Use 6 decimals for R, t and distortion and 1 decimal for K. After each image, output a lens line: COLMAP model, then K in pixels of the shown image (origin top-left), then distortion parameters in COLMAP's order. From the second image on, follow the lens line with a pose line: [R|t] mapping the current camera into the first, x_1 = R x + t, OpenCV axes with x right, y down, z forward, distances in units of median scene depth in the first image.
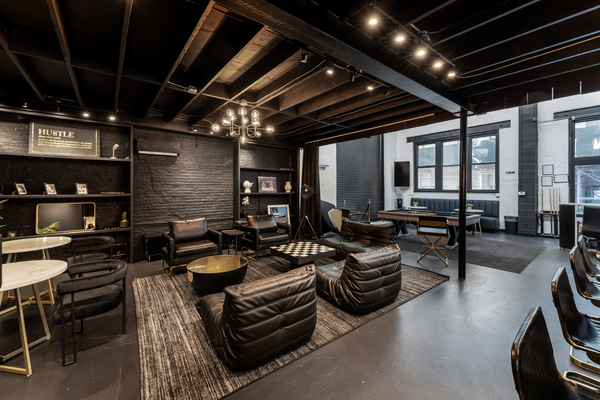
lens RADIAL K [[245.7, 0, 301.2], [0, 245.7, 187.9], [0, 0, 1]] dist [-0.000837, -0.000117]
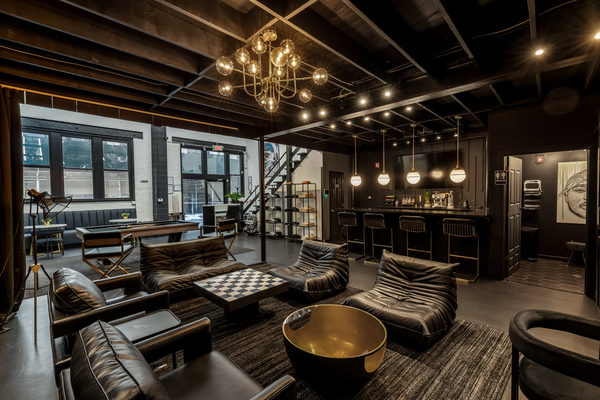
lens RADIAL K [[260.9, 0, 300.0], [0, 260.9, 200.0], [0, 0, 1]] dist [0.000048, -0.000008]
pose [[-0.123446, -0.022221, 0.992102, -0.368067], [0.018741, 0.999519, 0.024719, 0.003489], [-0.992174, 0.021645, -0.122971, 0.460108]]
